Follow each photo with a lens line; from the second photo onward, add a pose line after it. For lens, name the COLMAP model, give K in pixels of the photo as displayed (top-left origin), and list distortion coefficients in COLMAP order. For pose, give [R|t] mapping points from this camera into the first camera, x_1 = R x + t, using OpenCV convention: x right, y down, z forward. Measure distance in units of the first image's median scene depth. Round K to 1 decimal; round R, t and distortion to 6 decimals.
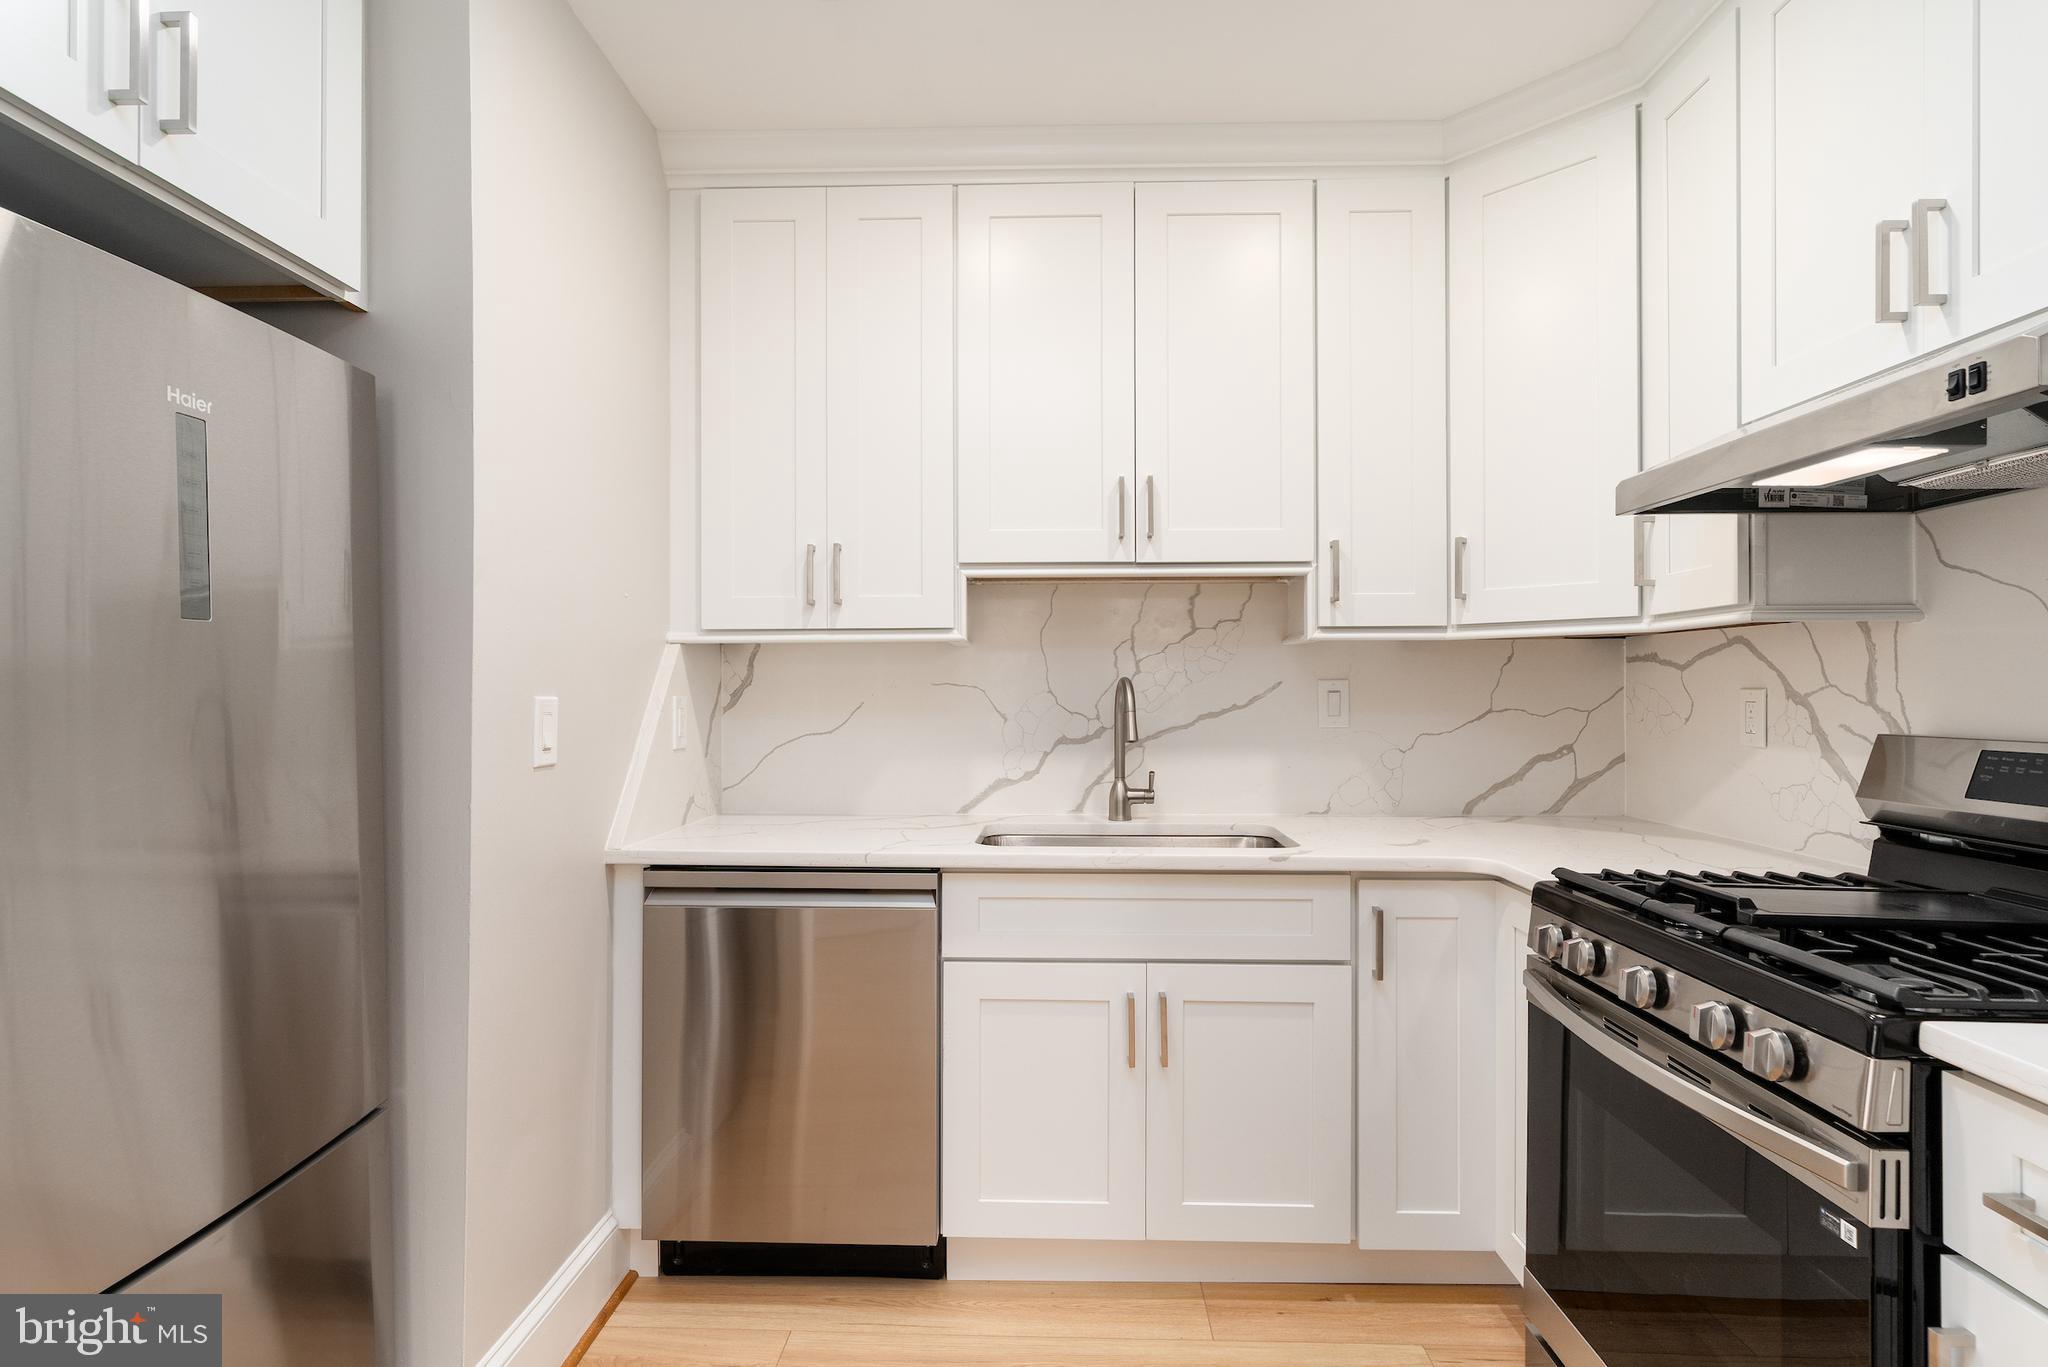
lens RADIAL K [[1026.5, 0, 1026.0], [0, 1026.5, 680.6], [0, 0, 1]] dist [-0.002952, 0.001674]
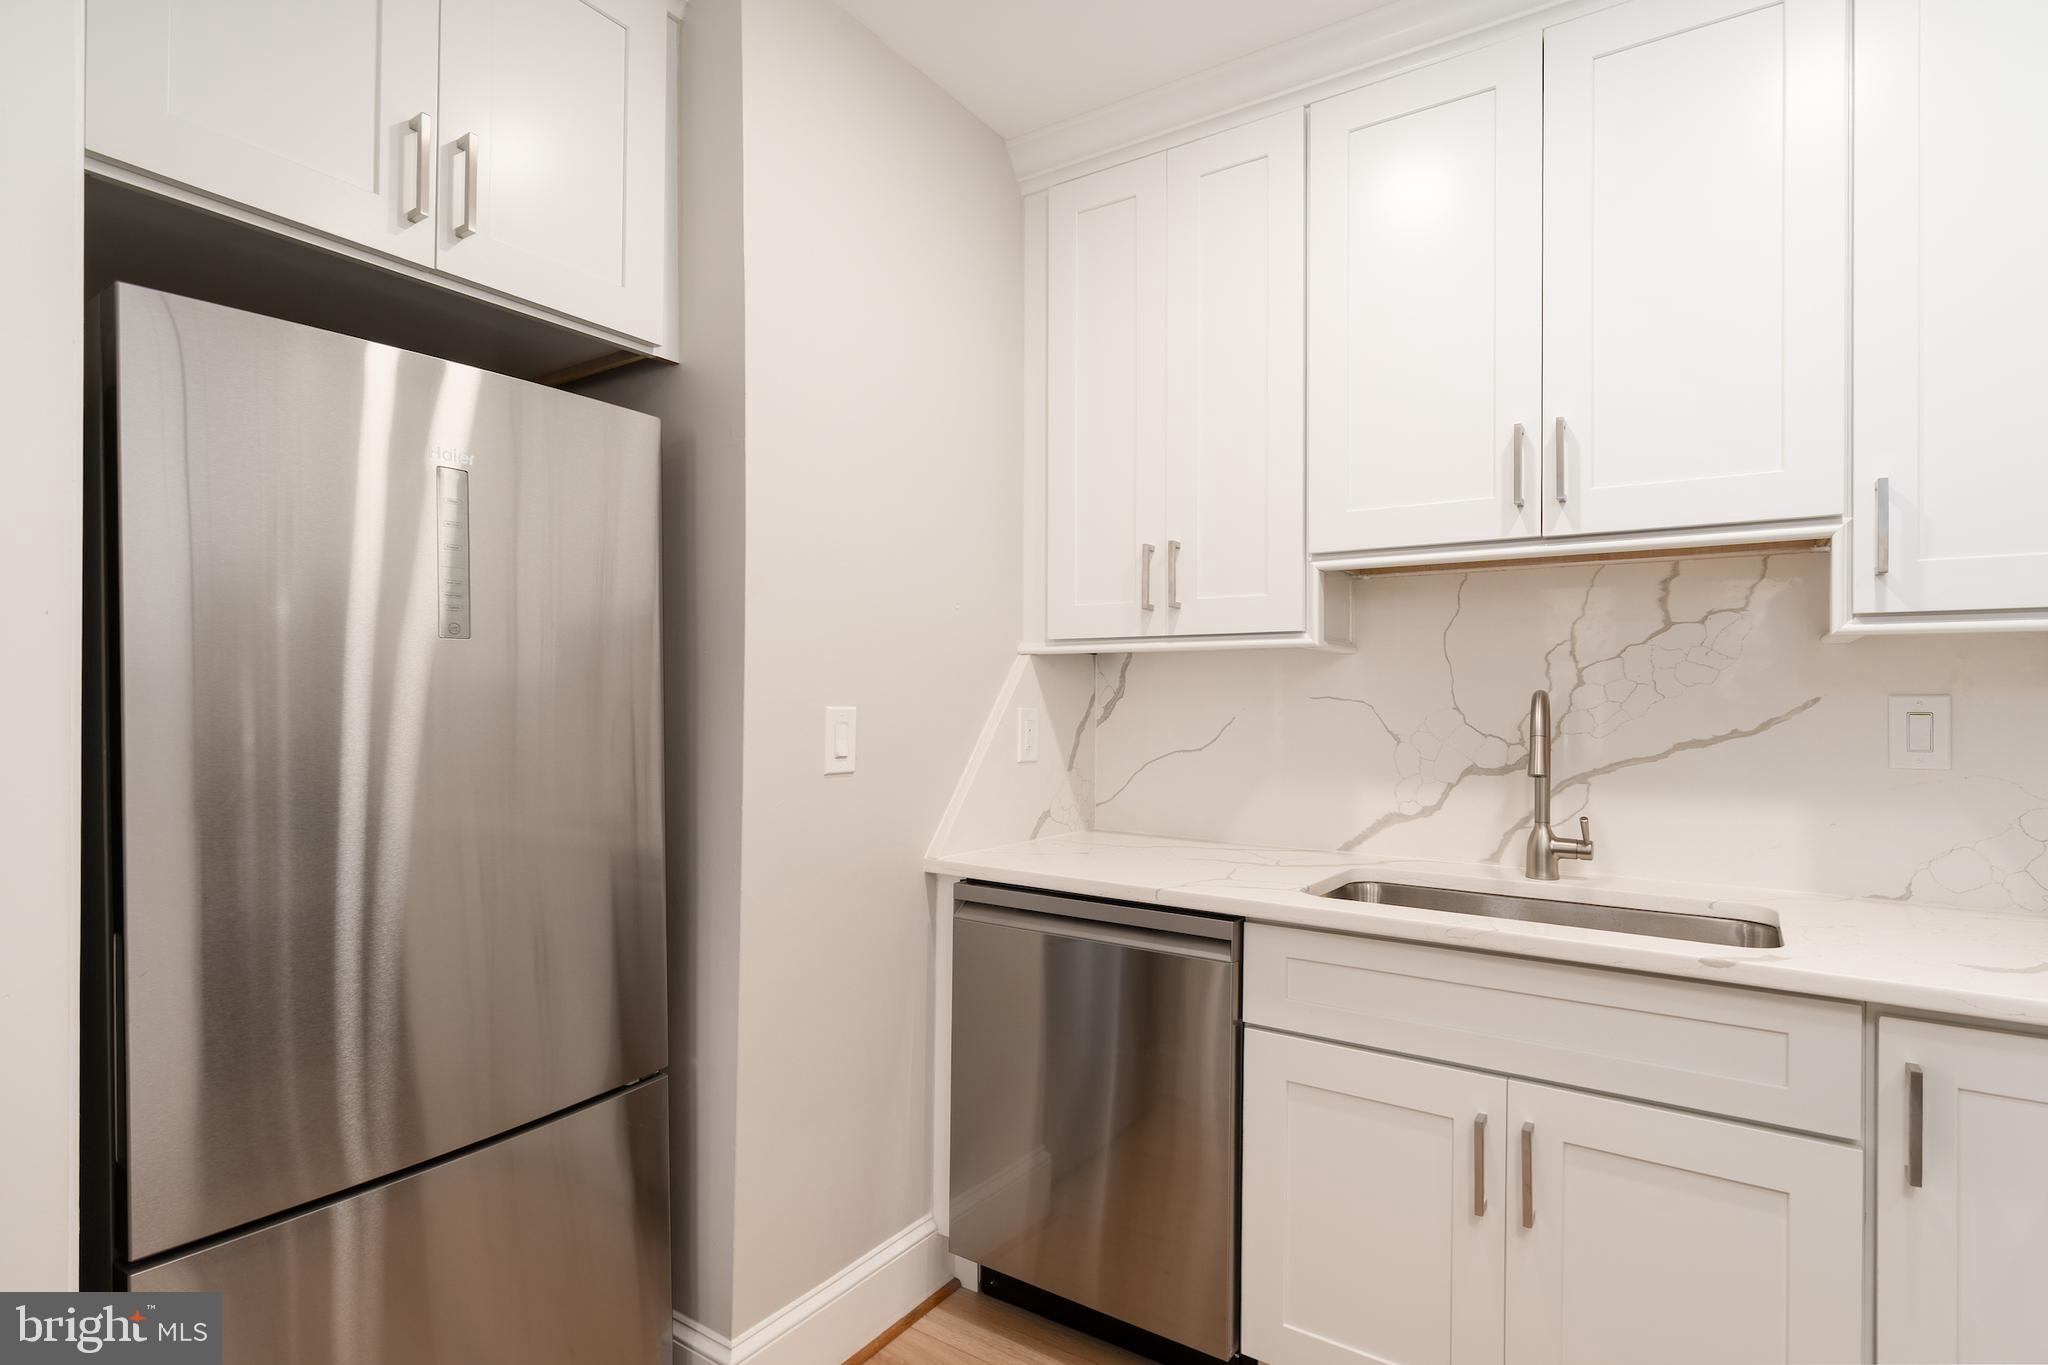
lens RADIAL K [[1026.5, 0, 1023.4], [0, 1026.5, 691.3], [0, 0, 1]] dist [-0.002952, 0.001674]
pose [[0.844501, 0.003825, -0.535540, 0.188191], [-0.004707, 0.999989, -0.000282, -0.000518], [0.535533, 0.002759, 0.844510, 0.166968]]
